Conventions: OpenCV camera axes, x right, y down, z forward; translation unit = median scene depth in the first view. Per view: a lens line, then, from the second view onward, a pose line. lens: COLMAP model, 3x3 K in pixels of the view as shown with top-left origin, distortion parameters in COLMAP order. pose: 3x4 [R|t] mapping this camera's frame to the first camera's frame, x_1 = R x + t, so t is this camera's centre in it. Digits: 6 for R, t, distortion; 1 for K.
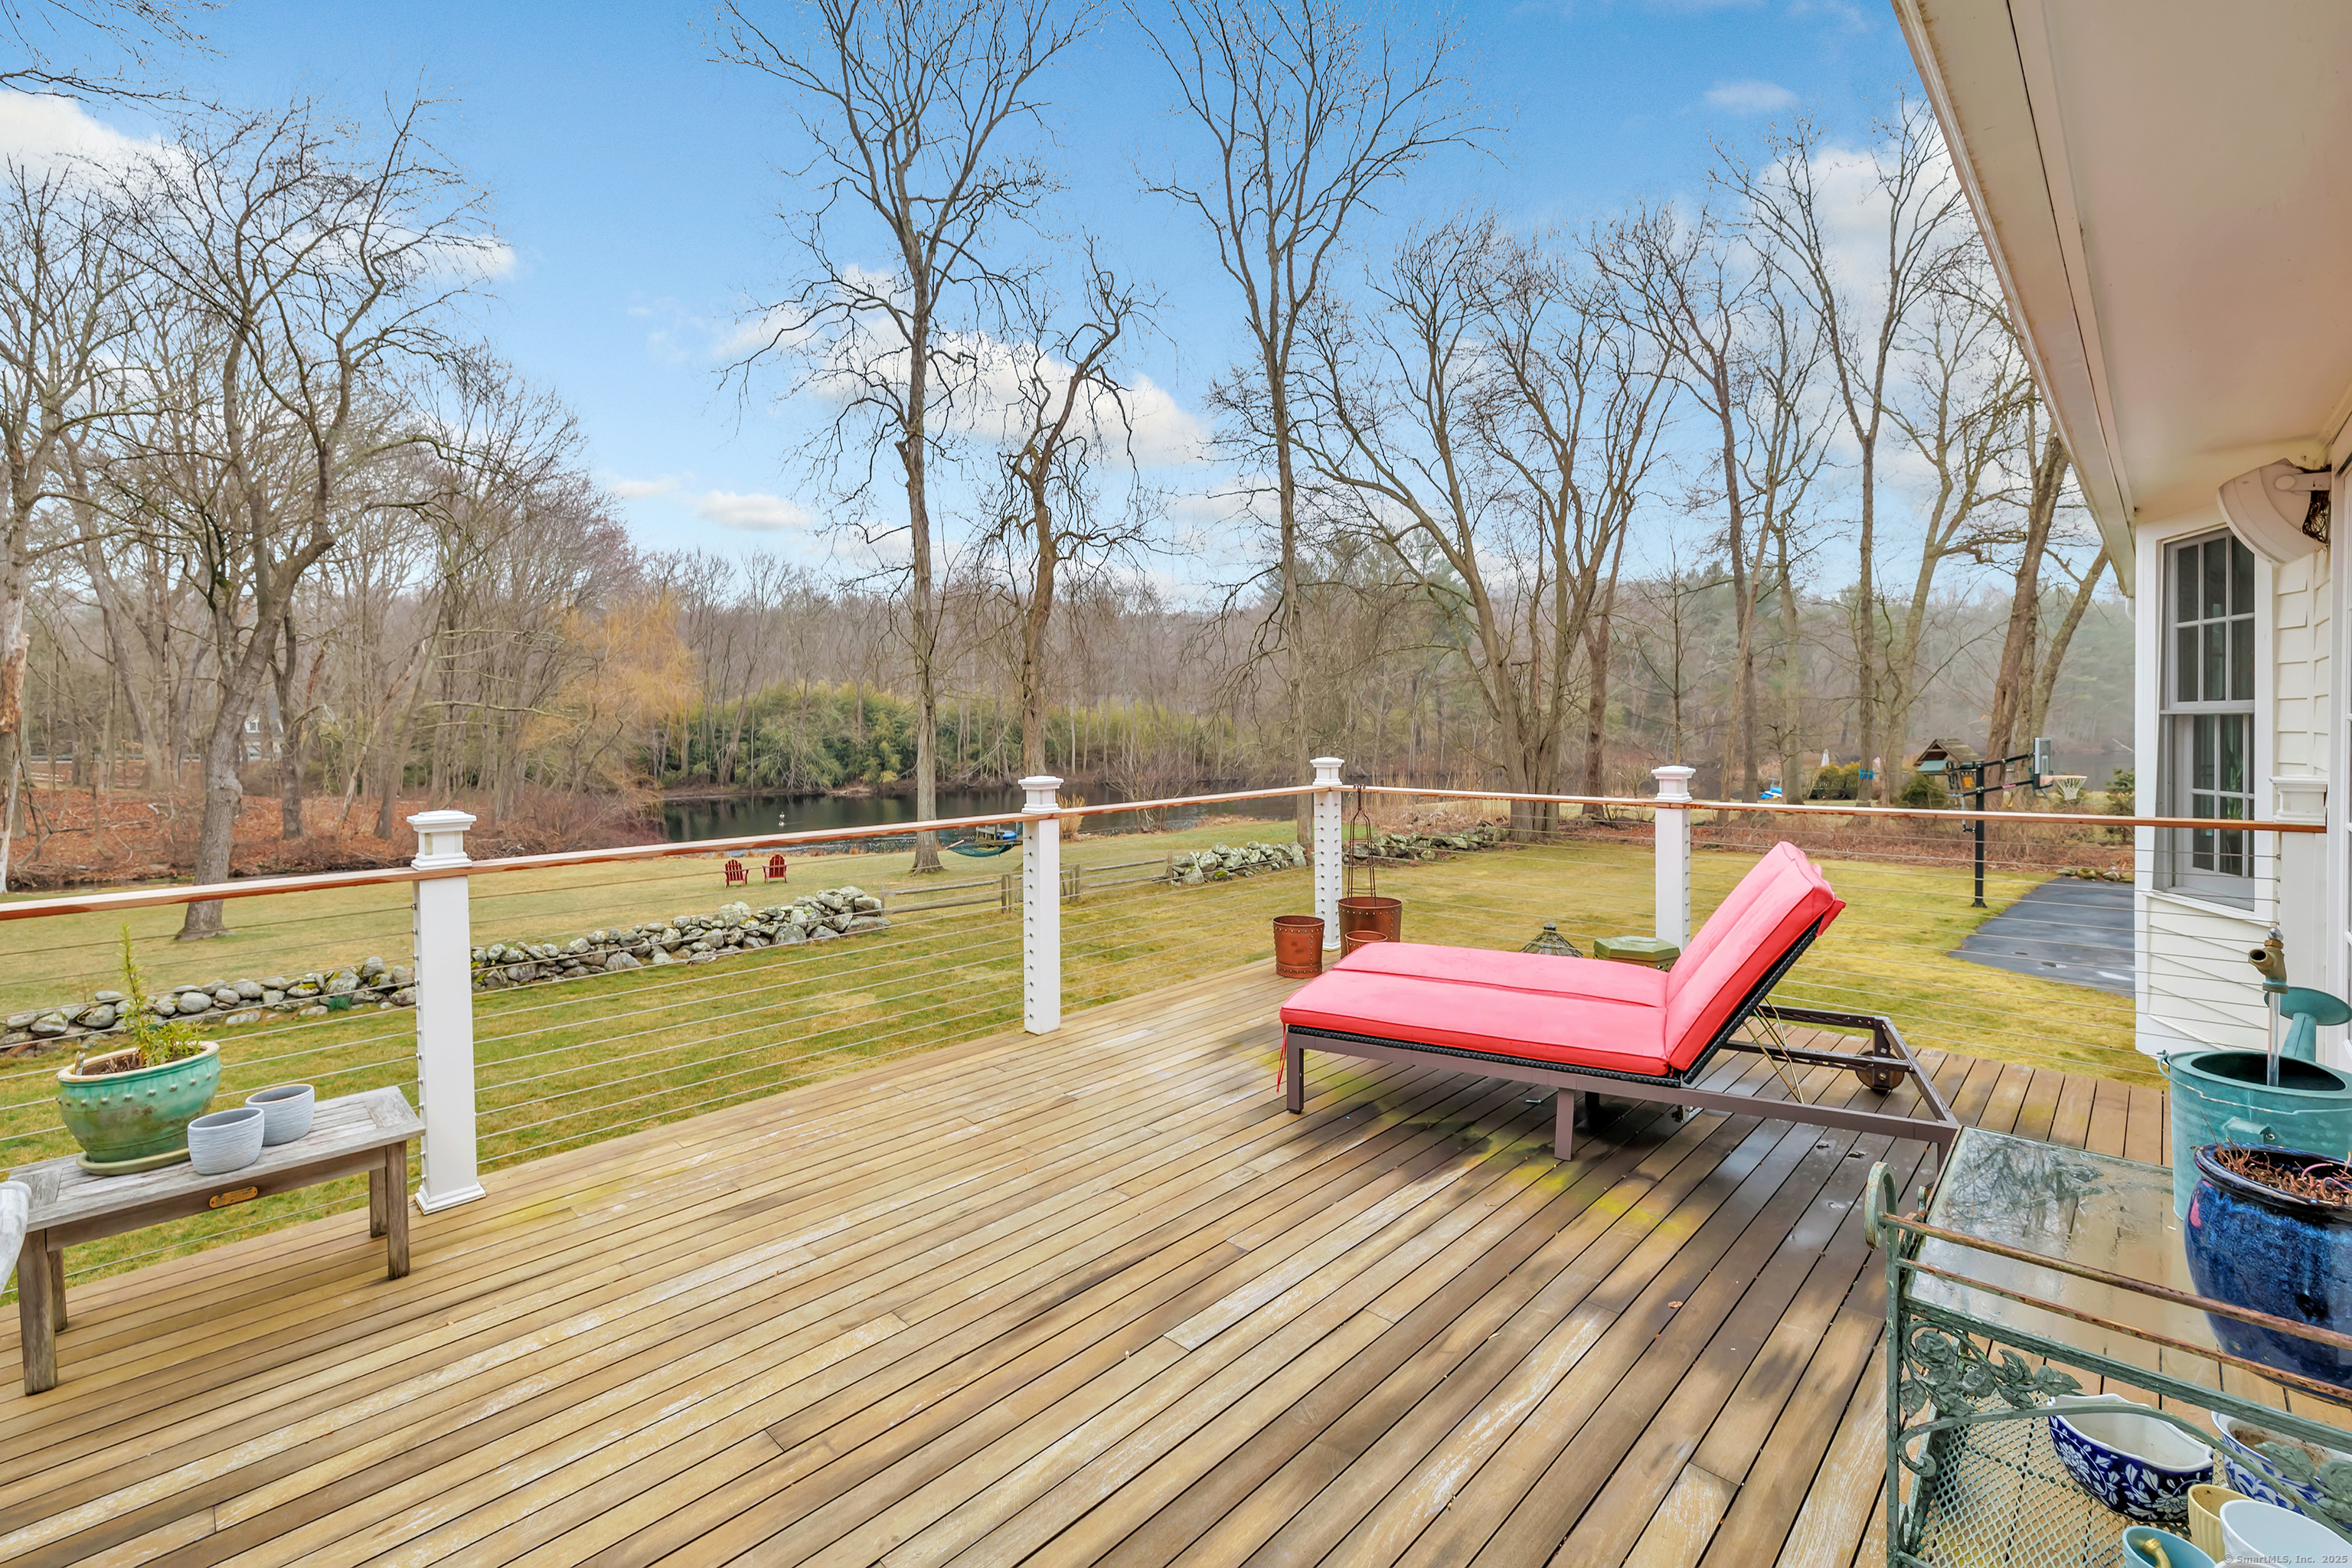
lens RADIAL K [[1002.2, 0, 1178.2], [0, 1002.2, 776.3], [0, 0, 1]] dist [0.000279, -0.000023]
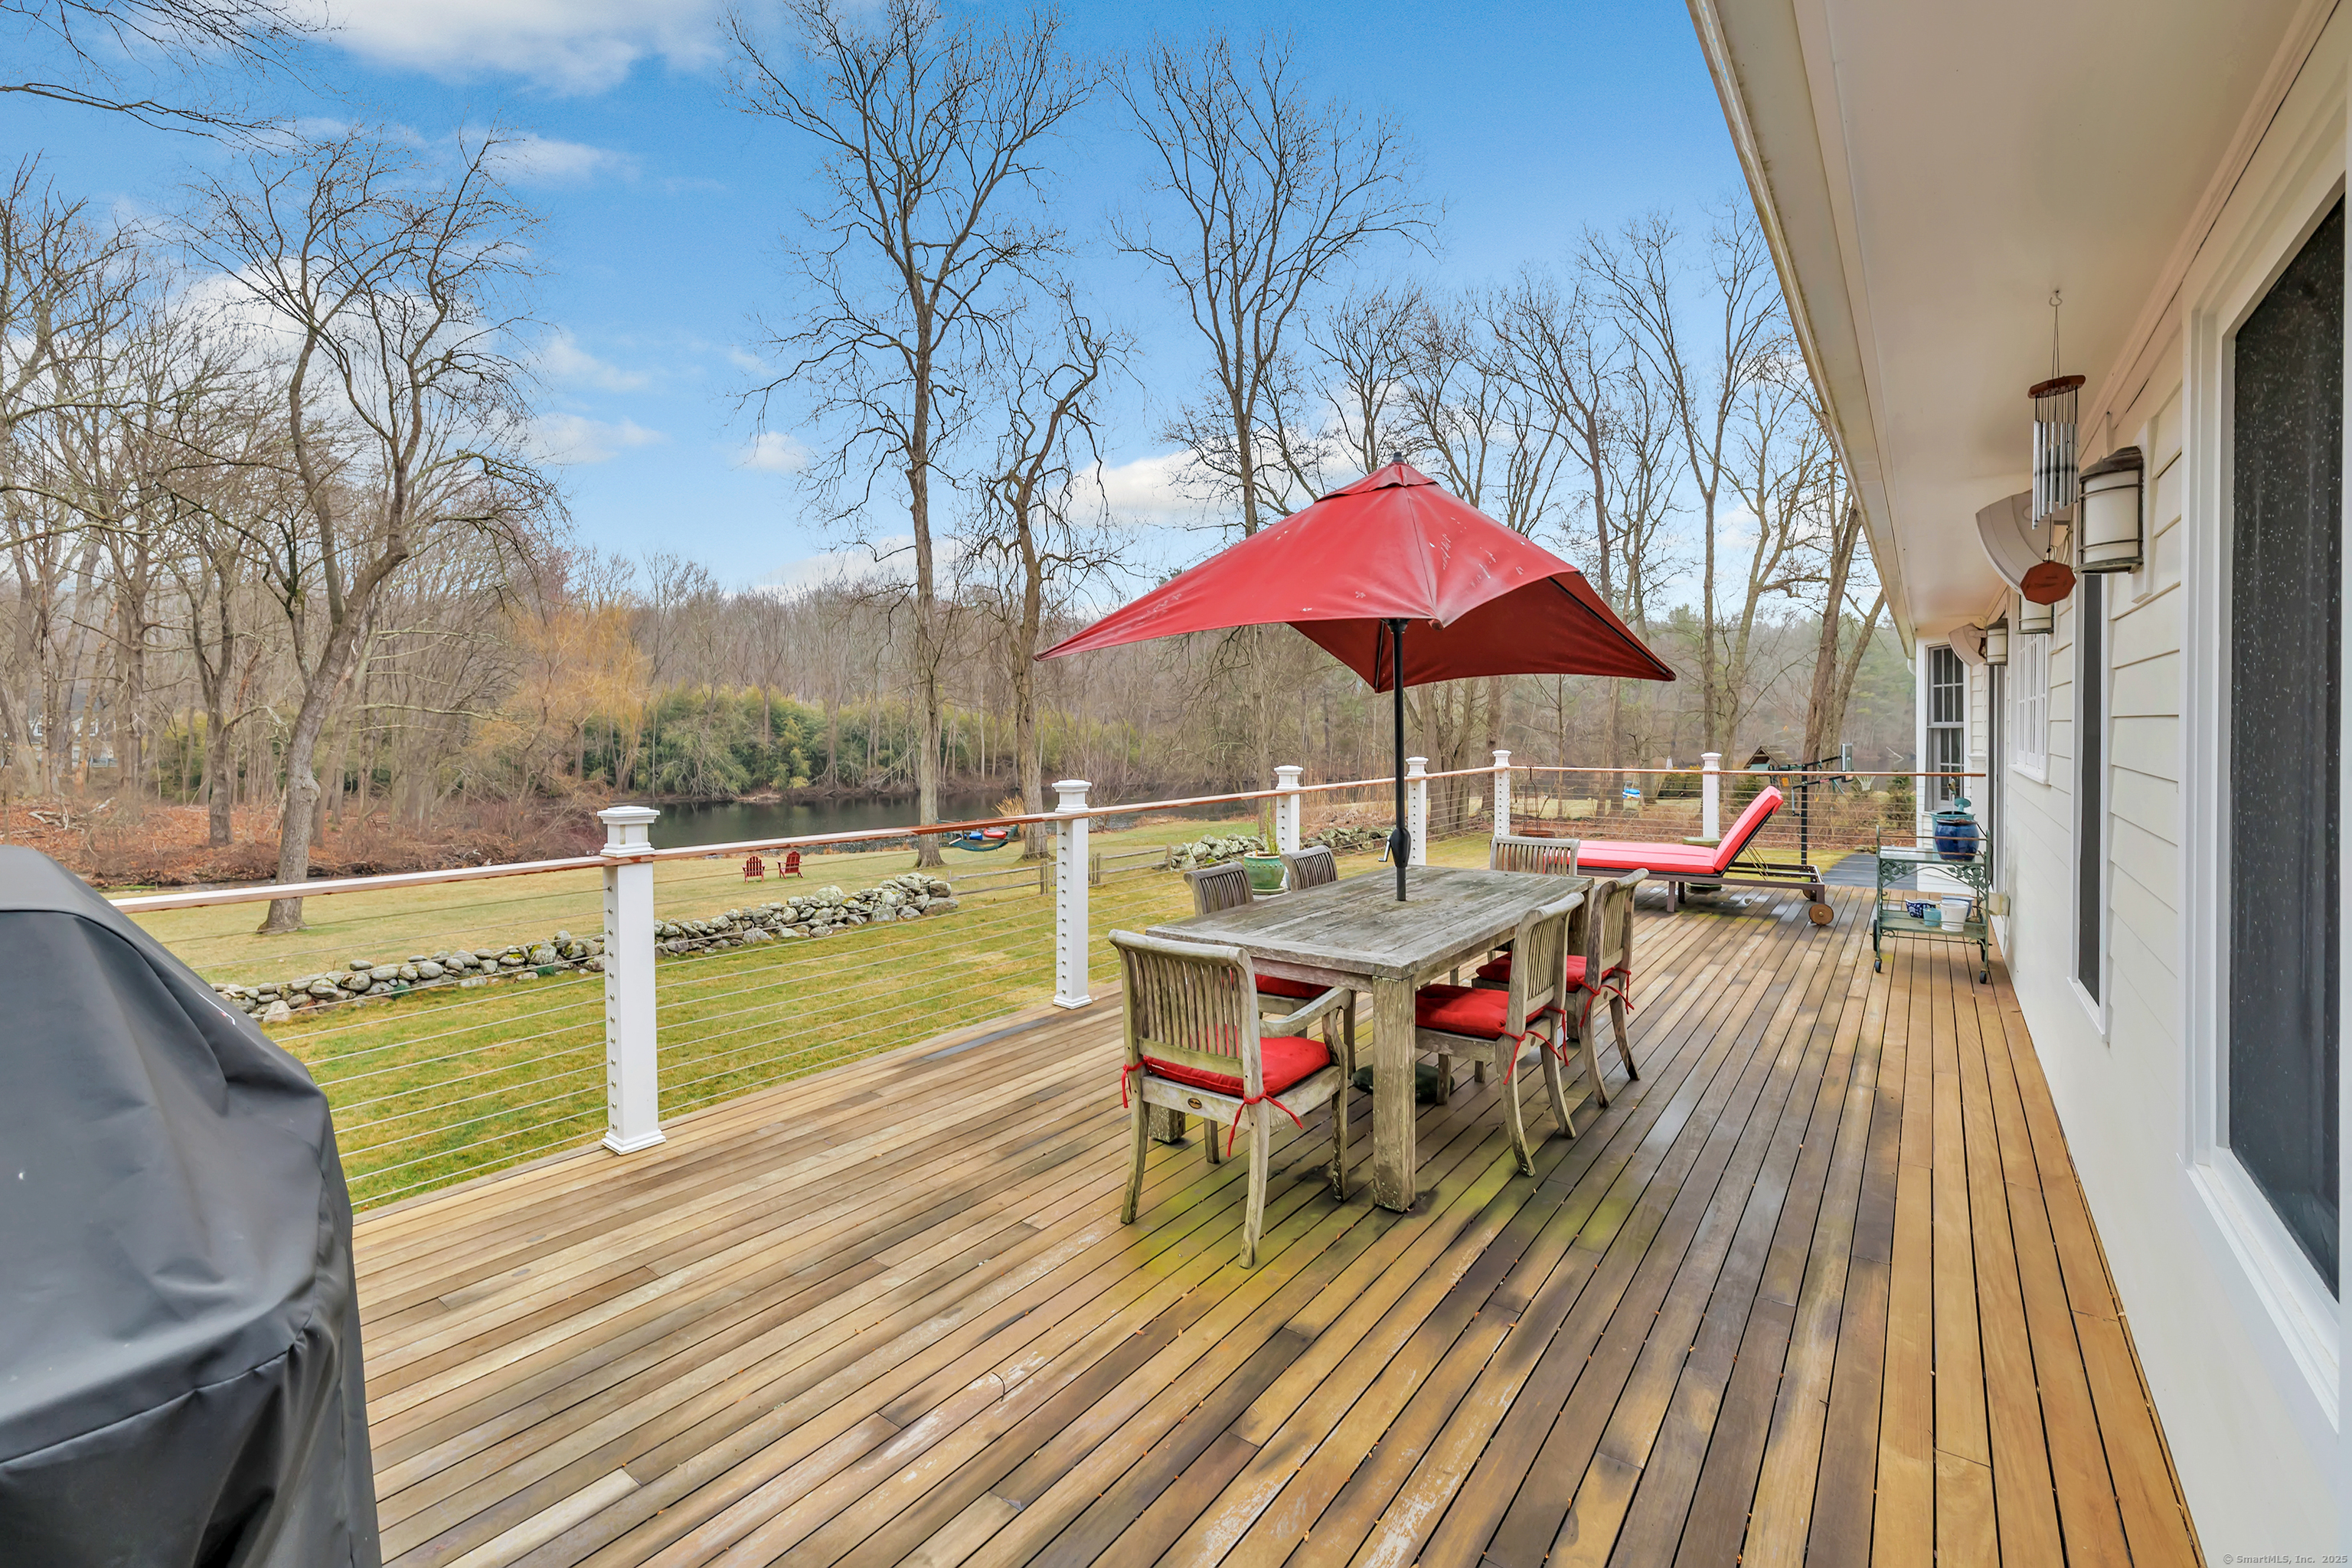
lens RADIAL K [[1064.4, 0, 1176.0], [0, 1064.4, 784.0], [0, 0, 1]] dist [-0.000342, 0.000058]
pose [[0.986731, -0.003886, 0.162316, -0.165108], [0.004271, 0.999989, -0.002025, 0.009472], [-0.162306, 0.002692, 0.986737, -0.166709]]
